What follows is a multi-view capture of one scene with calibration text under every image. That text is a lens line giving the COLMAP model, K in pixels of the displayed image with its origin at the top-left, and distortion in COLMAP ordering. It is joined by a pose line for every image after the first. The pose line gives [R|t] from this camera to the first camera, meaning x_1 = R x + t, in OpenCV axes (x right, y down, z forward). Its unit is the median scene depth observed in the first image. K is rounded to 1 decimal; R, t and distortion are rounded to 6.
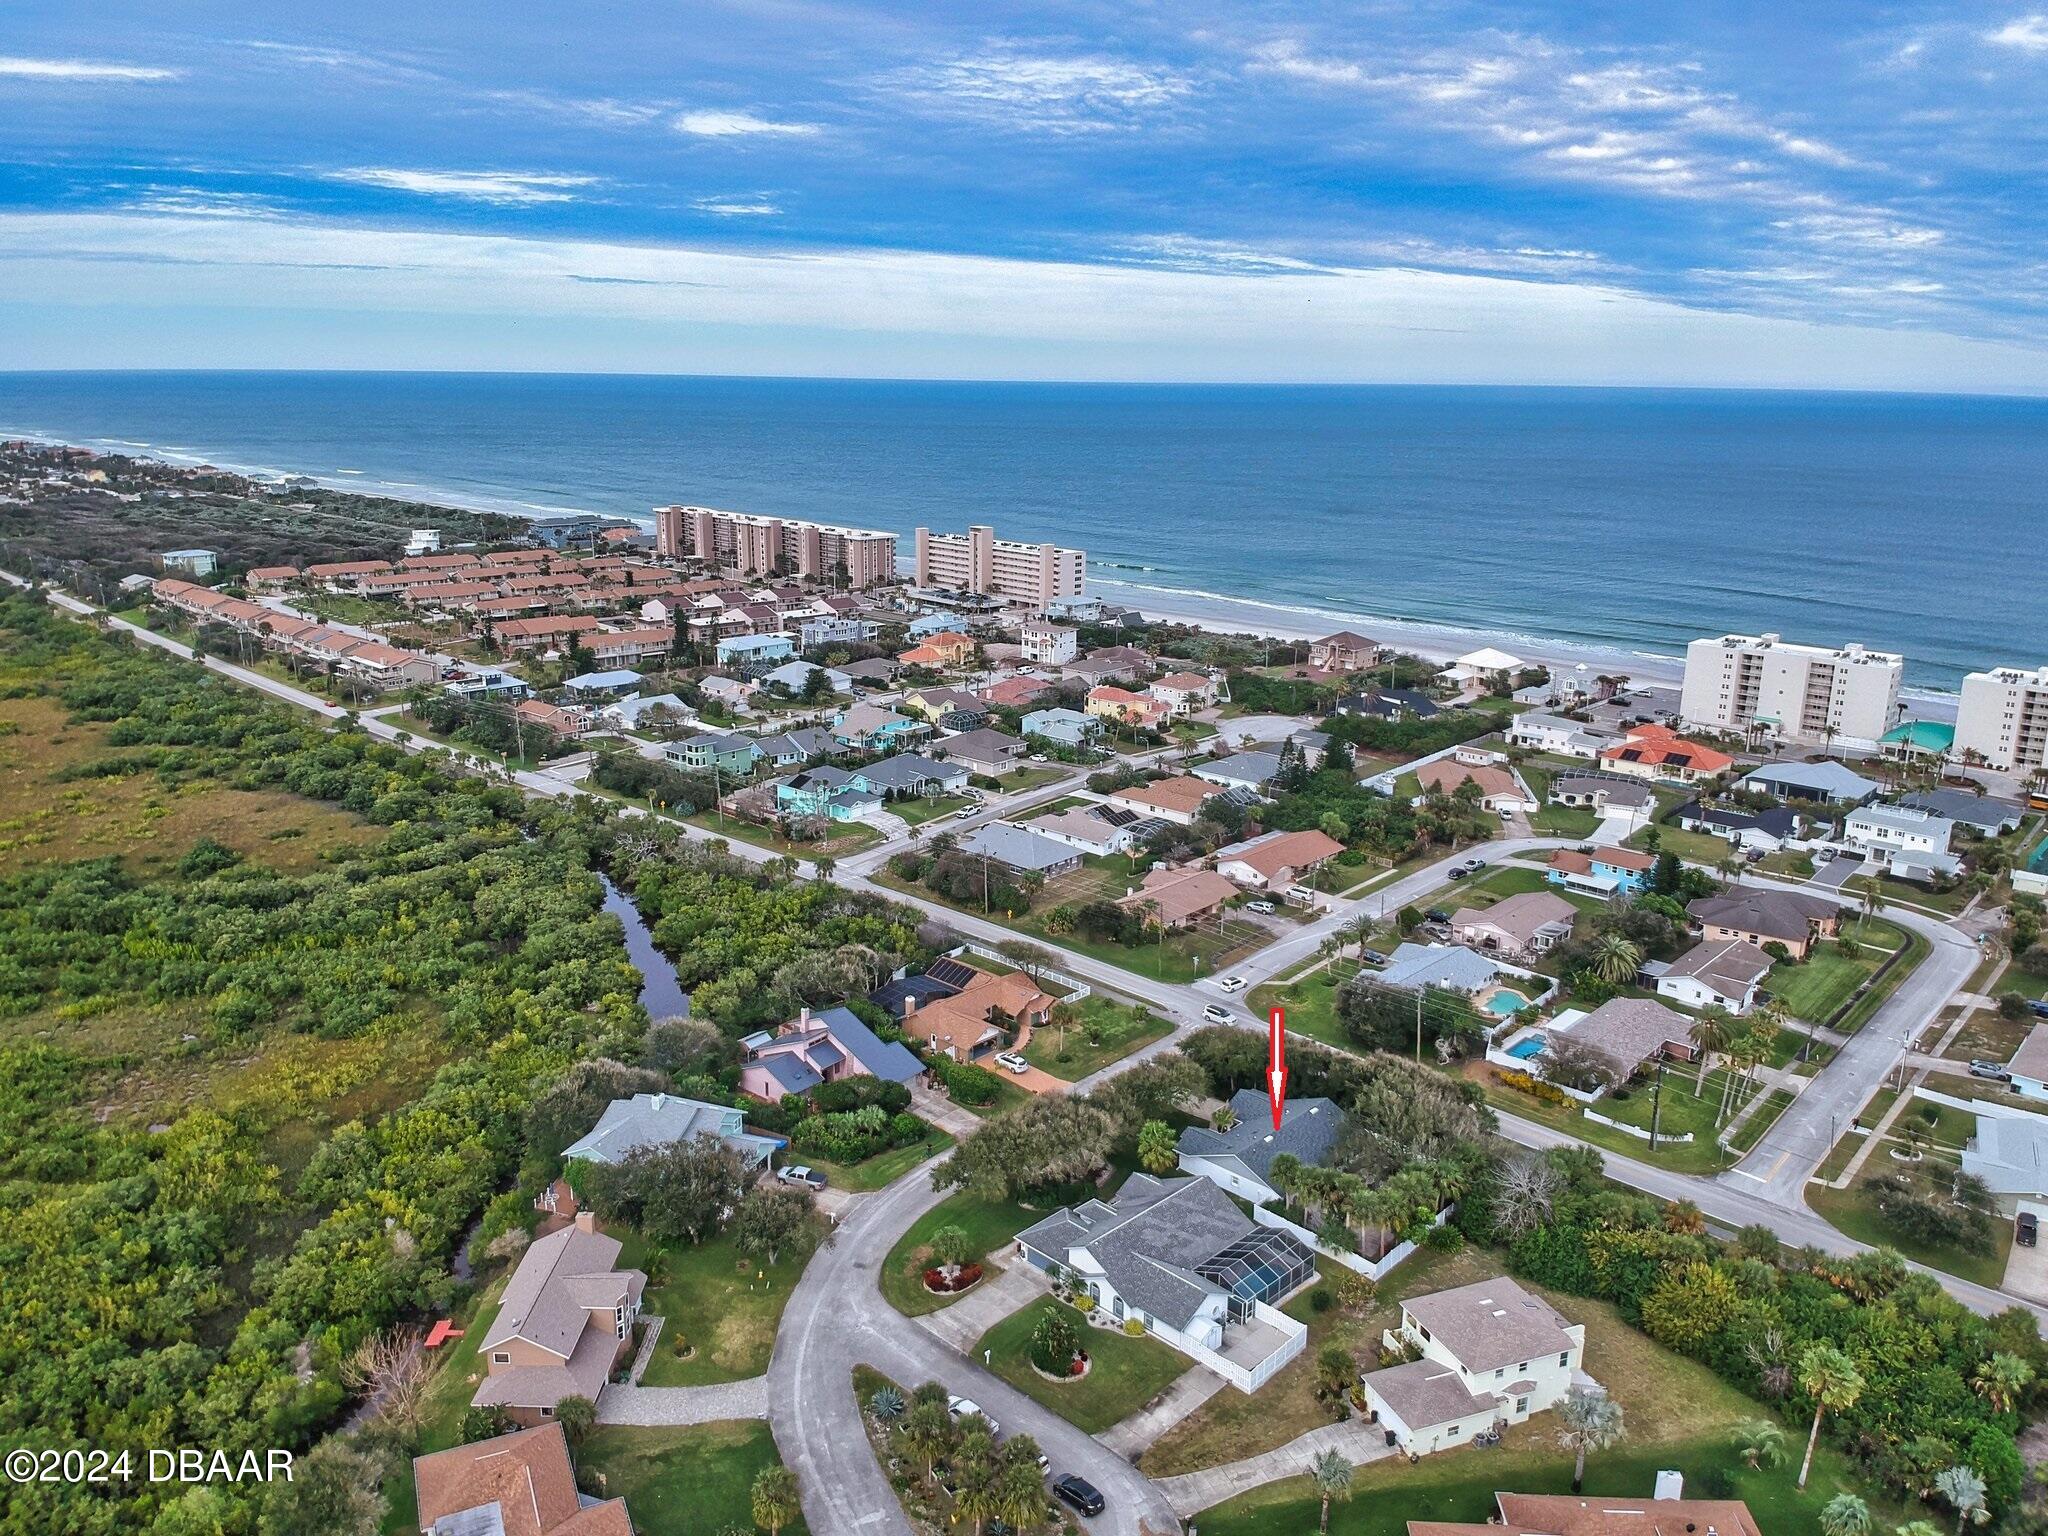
lens RADIAL K [[1512.9, 0, 1029.3], [0, 1512.9, 724.4], [0, 0, 1]] dist [0.102290, -0.216195]
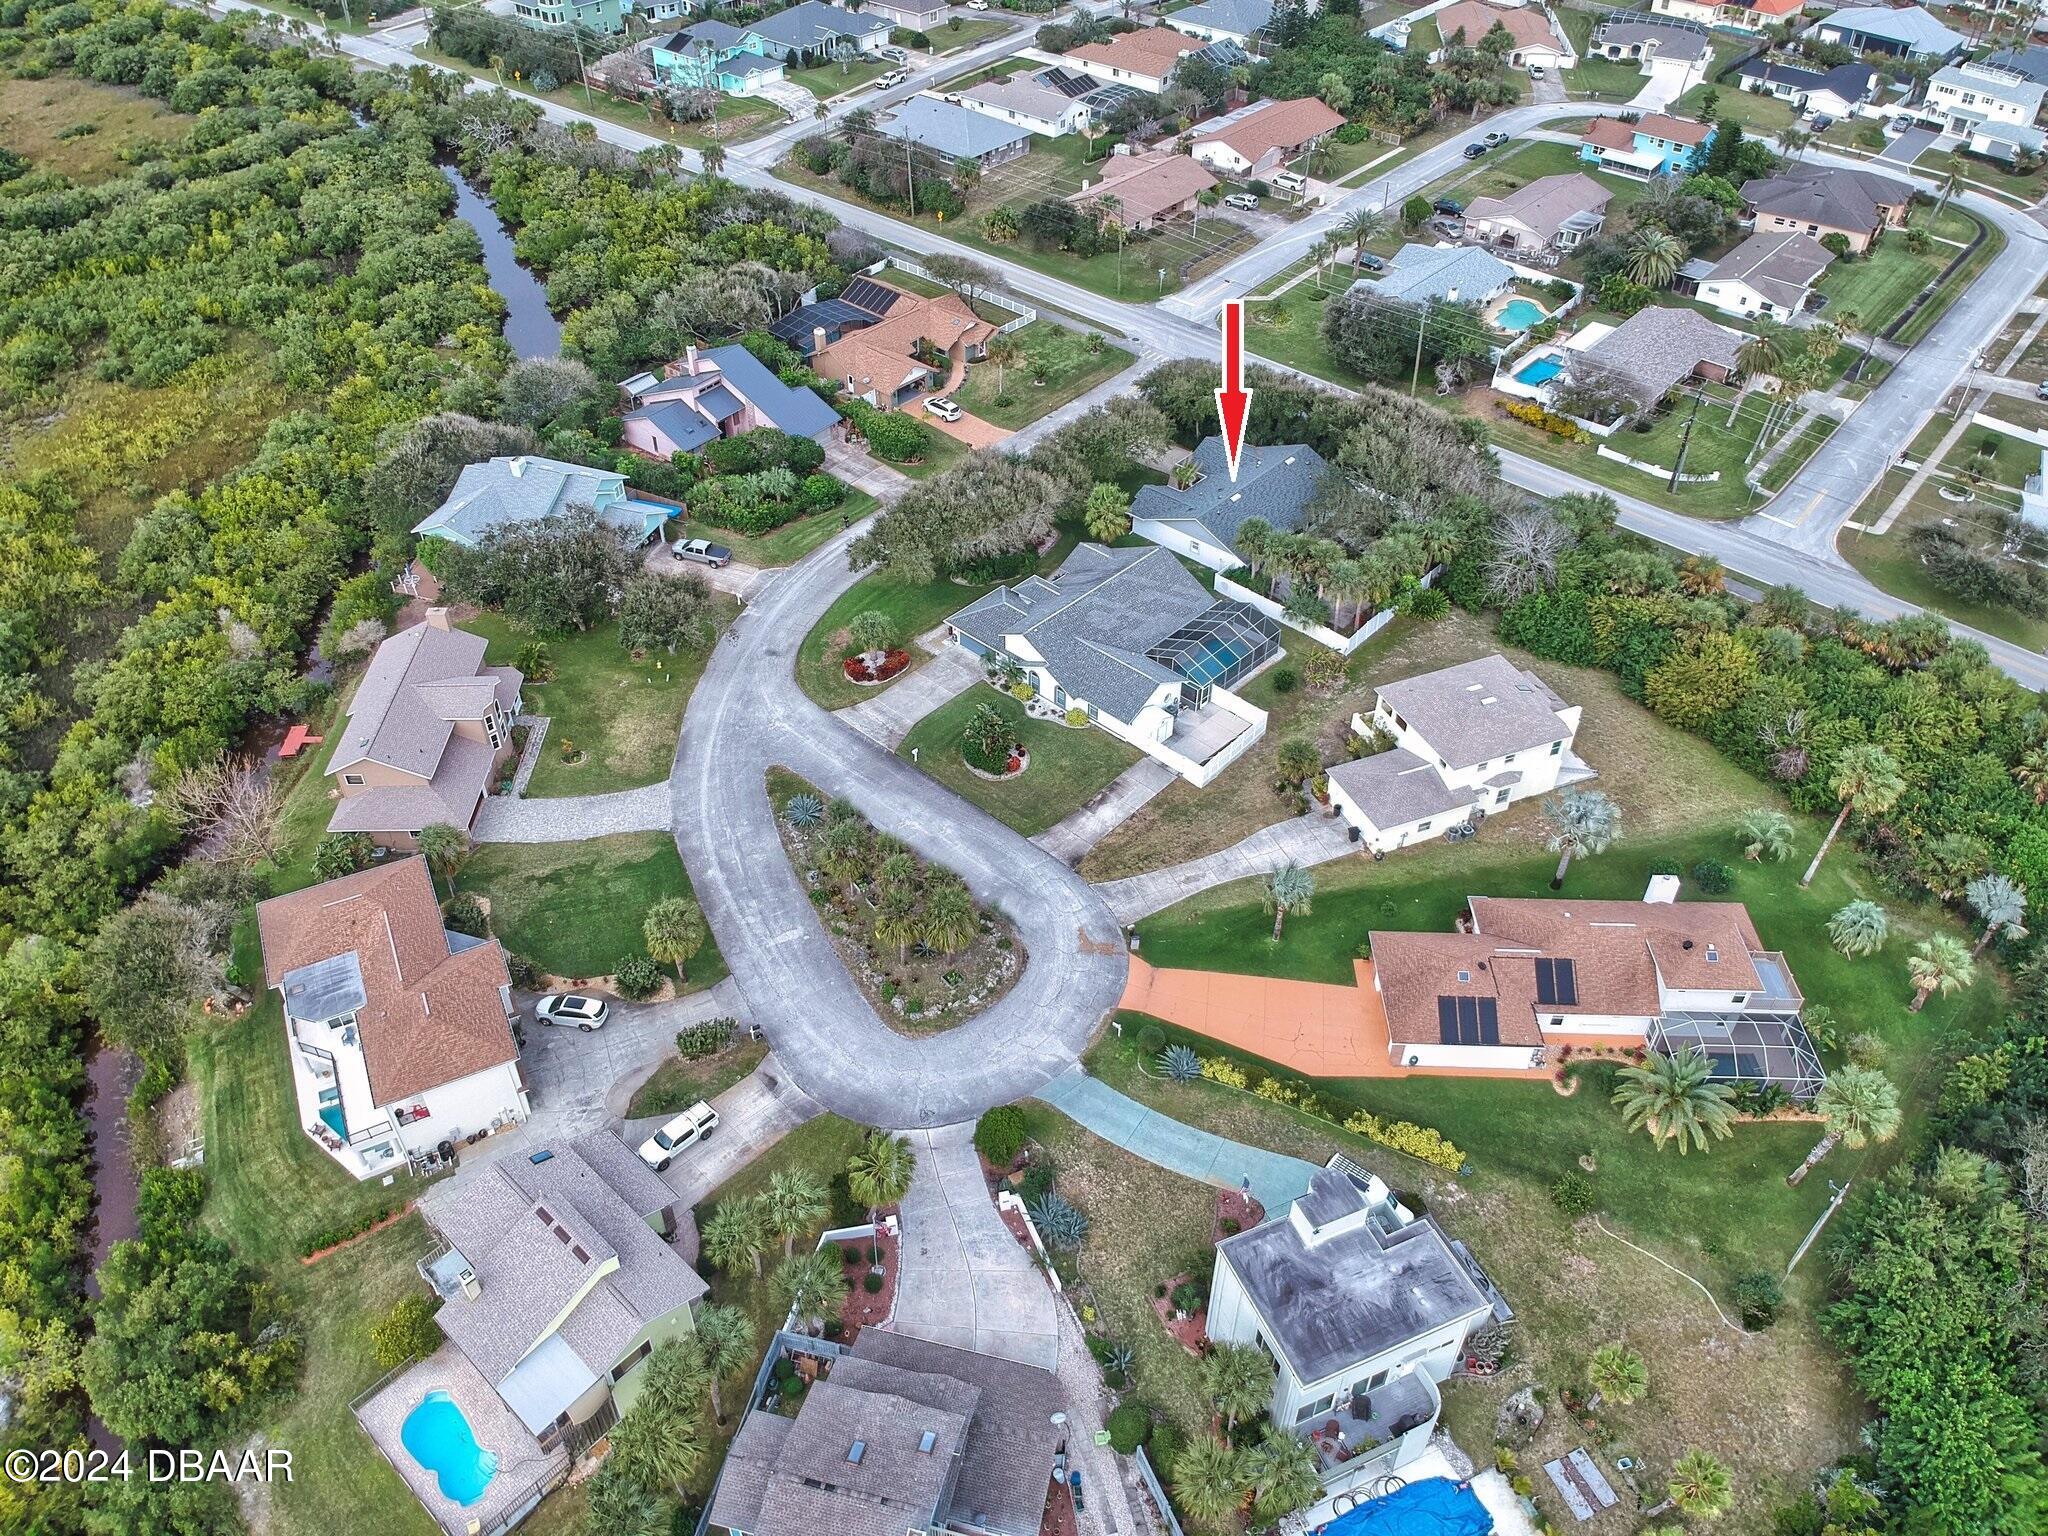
lens RADIAL K [[1494.9, 0, 1032.1], [0, 1494.9, 803.6], [0, 0, 1]] dist [0.081537, -0.141341]
pose [[0.999521, -0.025202, 0.017947, 0.017362], [0.013364, 0.874836, 0.484236, 0.007900], [-0.027904, -0.483764, 0.874754, 0.143843]]
